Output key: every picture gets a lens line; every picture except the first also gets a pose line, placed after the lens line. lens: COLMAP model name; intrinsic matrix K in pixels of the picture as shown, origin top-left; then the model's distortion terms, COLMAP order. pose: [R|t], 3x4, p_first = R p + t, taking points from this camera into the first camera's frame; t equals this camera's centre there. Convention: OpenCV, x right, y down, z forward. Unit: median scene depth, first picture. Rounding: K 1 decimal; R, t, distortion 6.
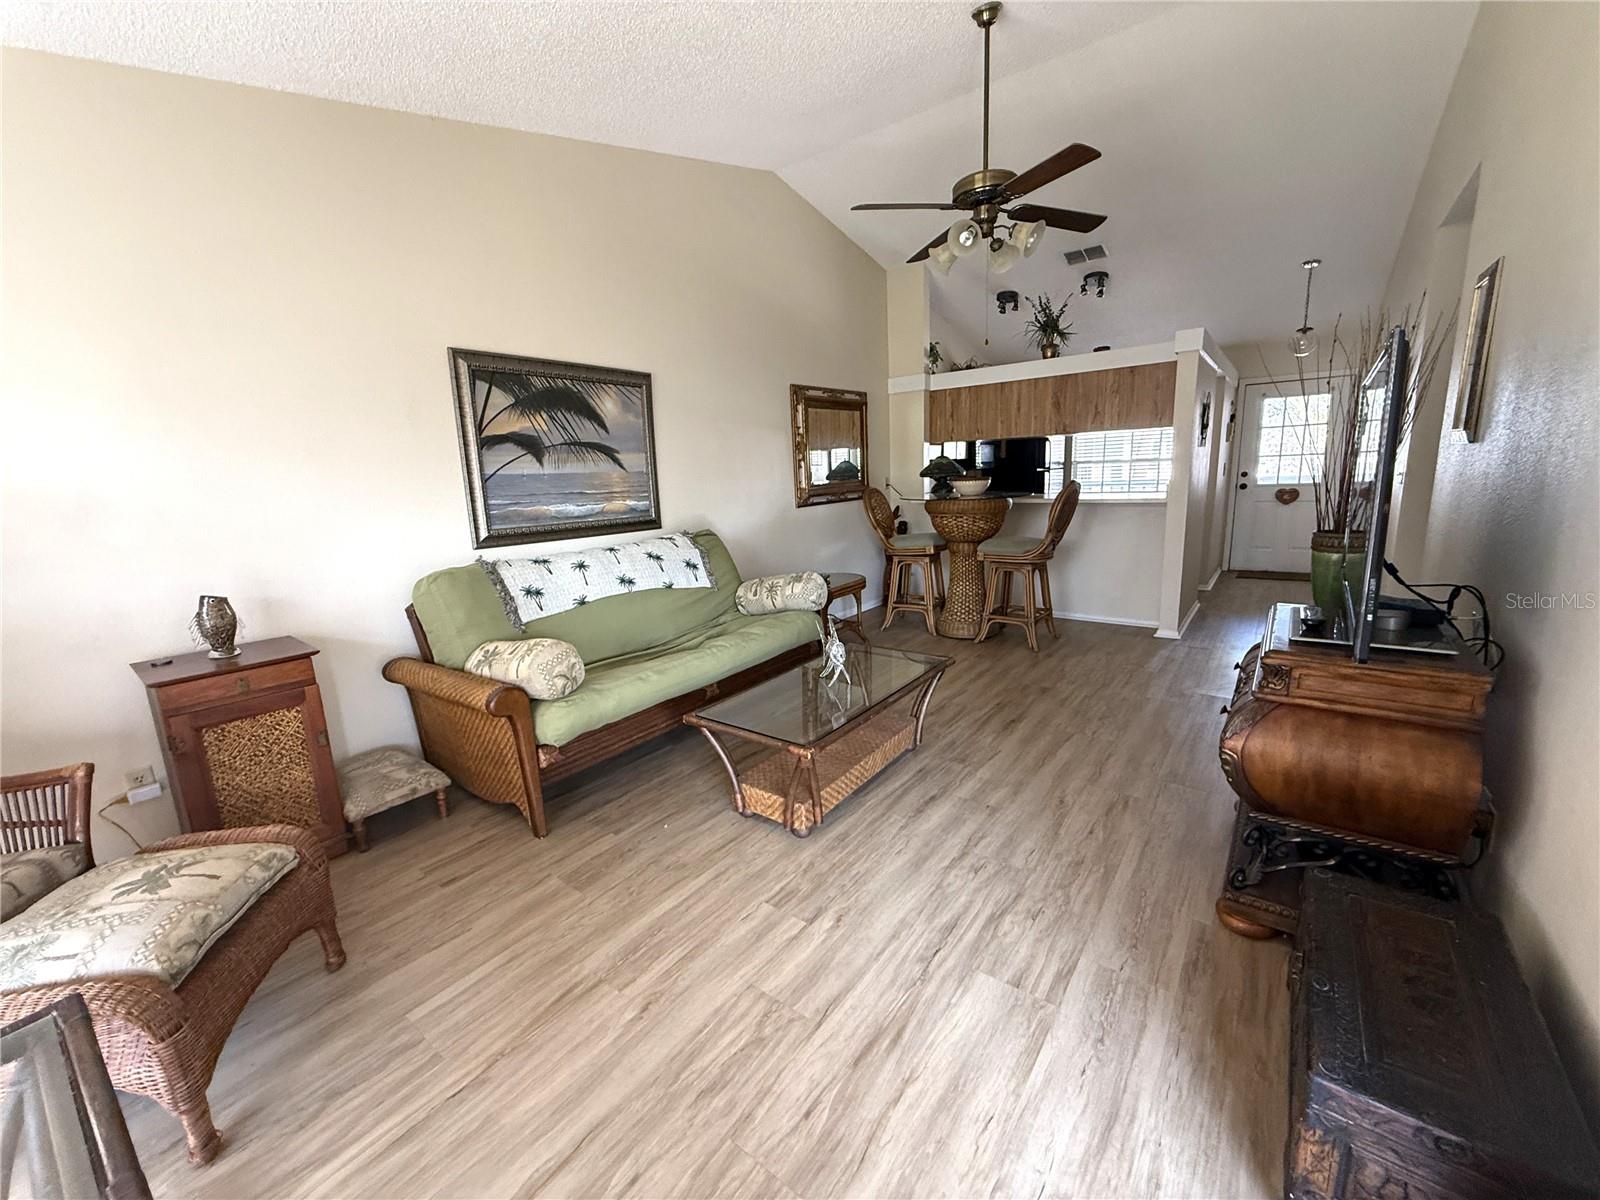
lens RADIAL K [[642.7, 0, 778.5], [0, 642.7, 598.9], [0, 0, 1]] dist [0.000117, -0.000039]
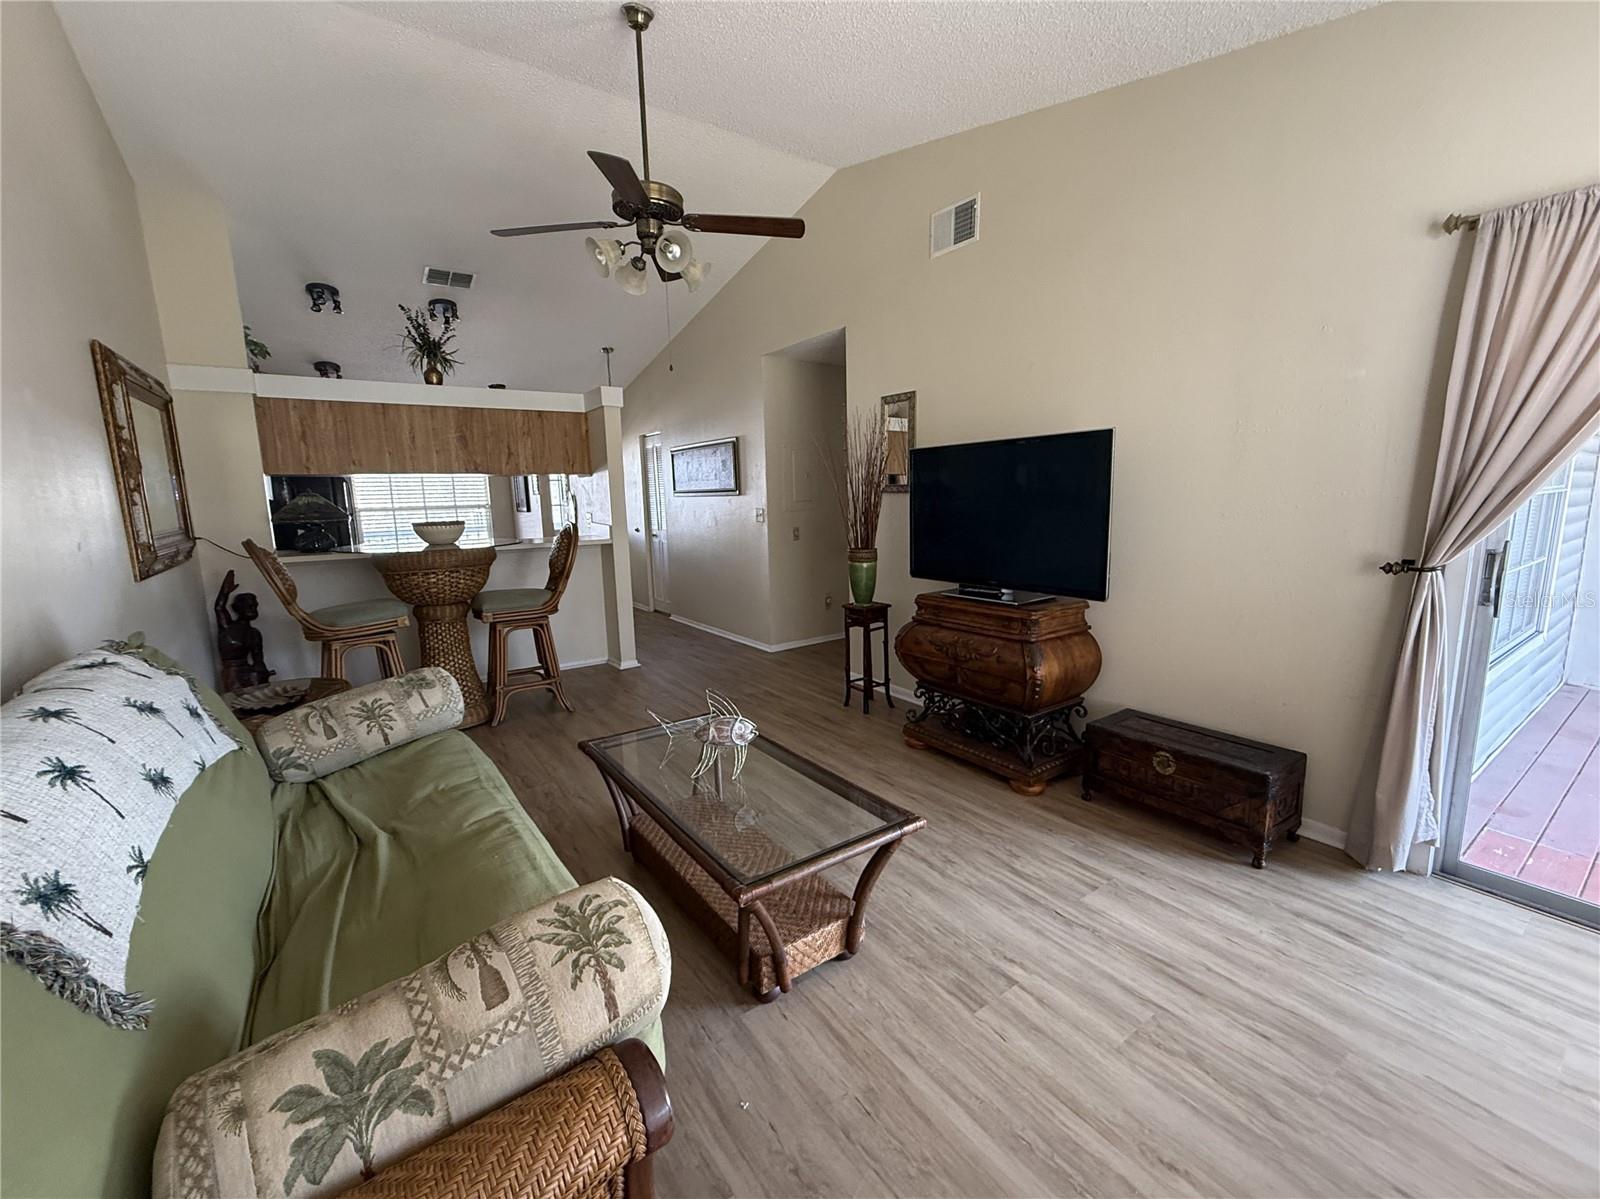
lens RADIAL K [[665.8, 0, 800.0], [0, 665.8, 599.5], [0, 0, 1]] dist [-0.002835, -0.000409]
pose [[0.286191, -0.115254, 0.951216, -0.480798], [0.198342, 0.978363, 0.058869, -0.078792], [-0.937419, 0.171819, 0.302858, 0.500969]]
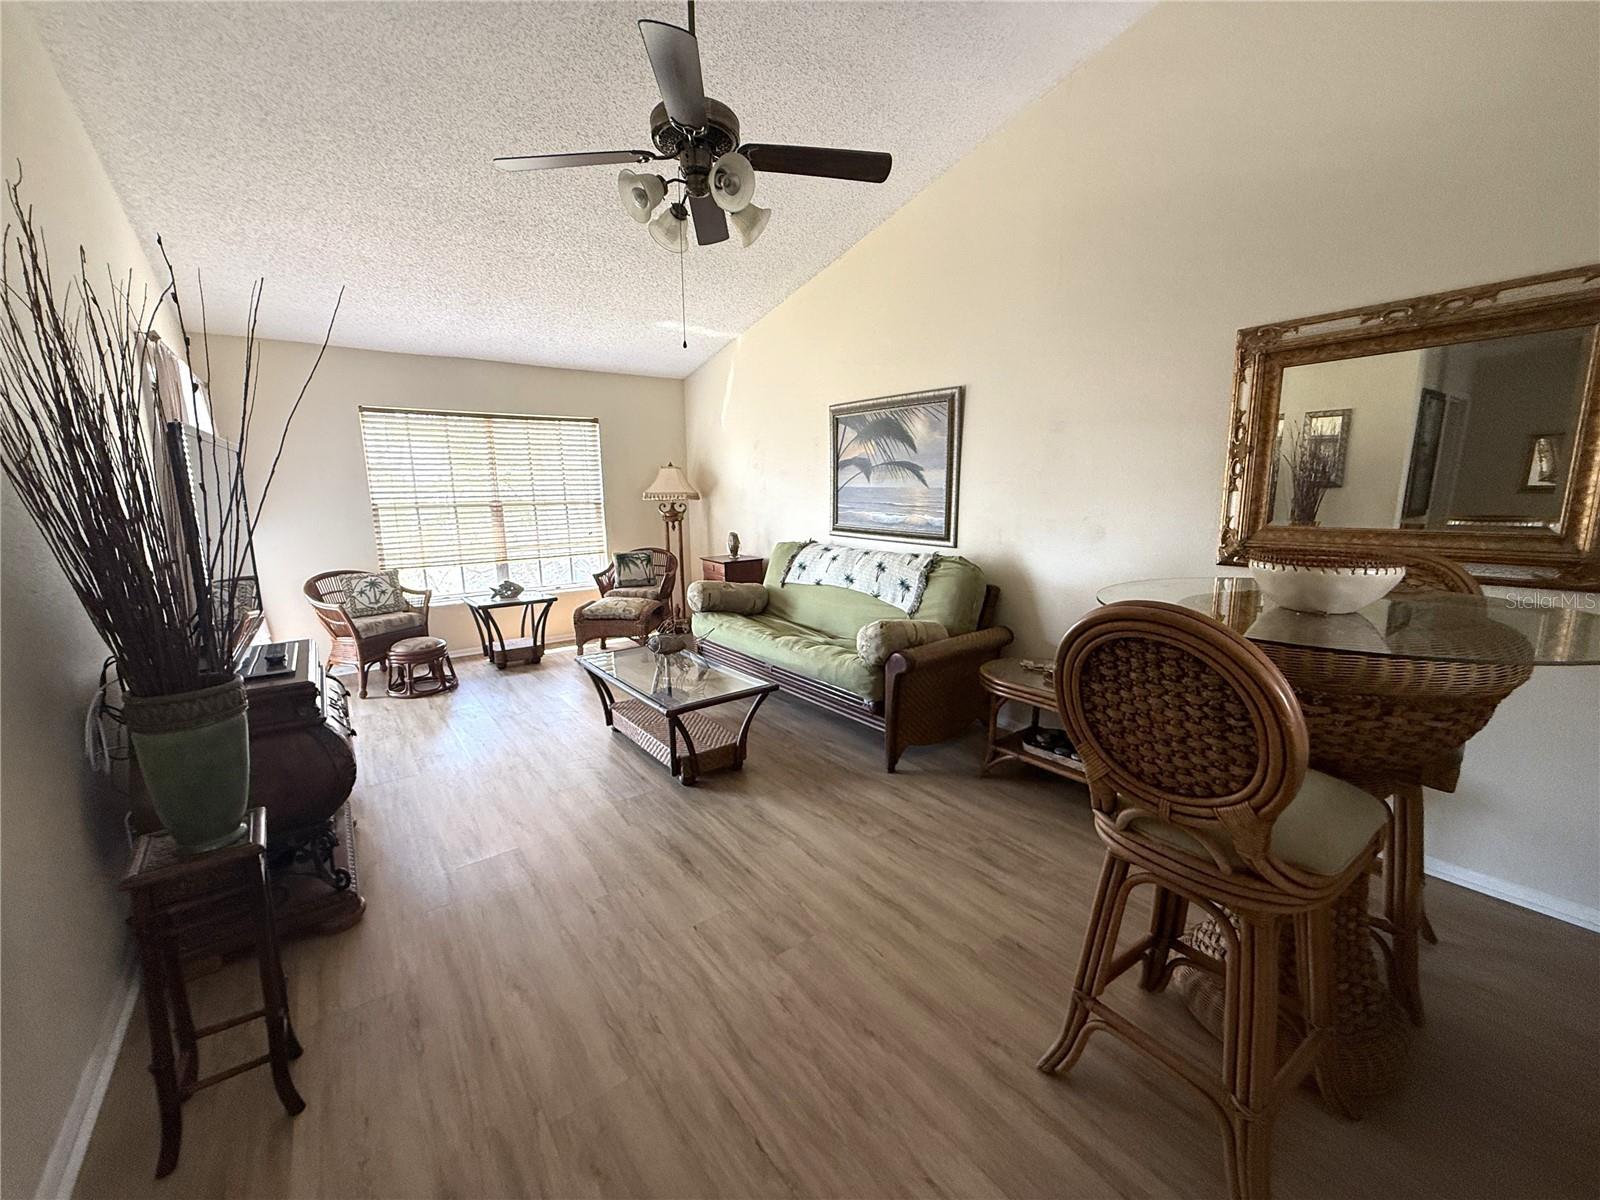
lens RADIAL K [[620.7, 0, 810.0], [0, 620.7, 600.4], [0, 0, 1]] dist [0.001321, -0.000017]
pose [[-0.235387, 0.219643, -0.946758, 0.875867], [-0.170502, 0.949690, 0.262714, -0.277653], [0.956829, 0.223264, -0.186096, 1.129714]]
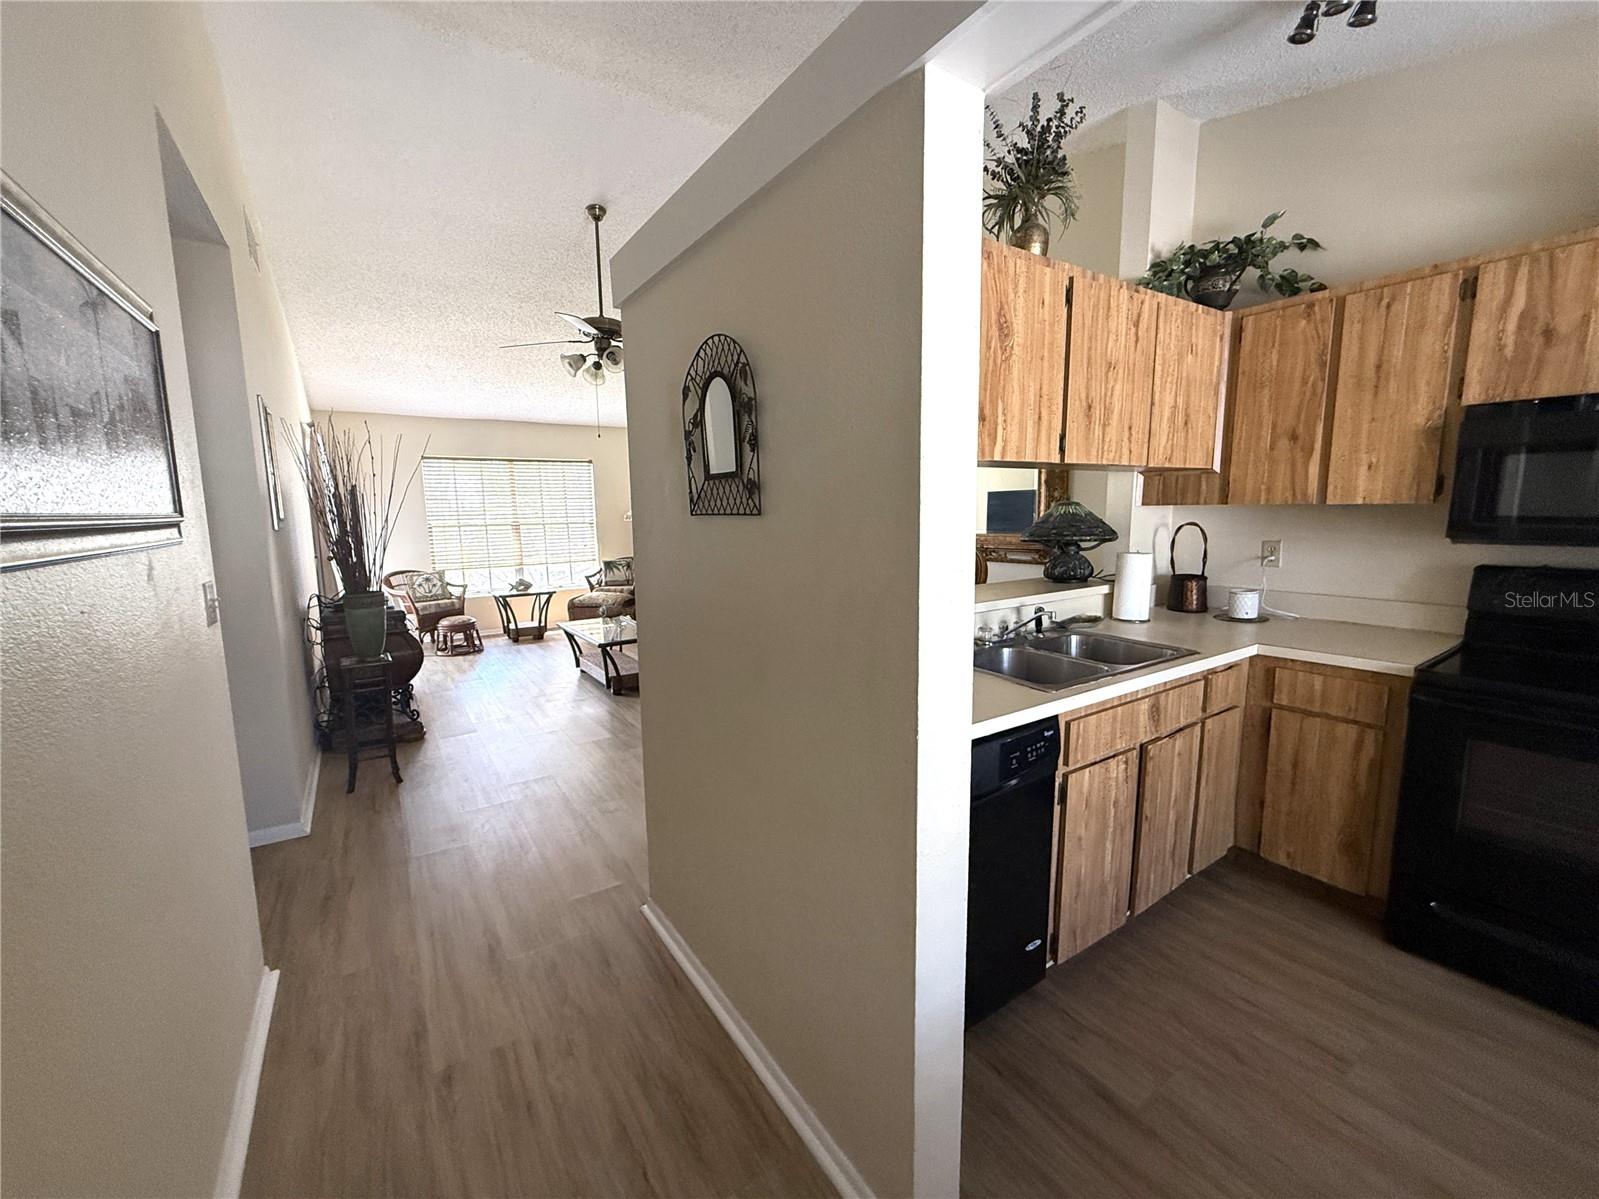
lens RADIAL K [[620.3, 0, 809.5], [0, 620.3, 599.9], [0, 0, 1]] dist [0.001321, -0.000017]
pose [[-0.283823, 0.185669, -0.940729, 1.279128], [-0.163124, 0.957424, 0.238179, -0.380048], [0.944899, 0.221056, -0.241453, 1.538268]]
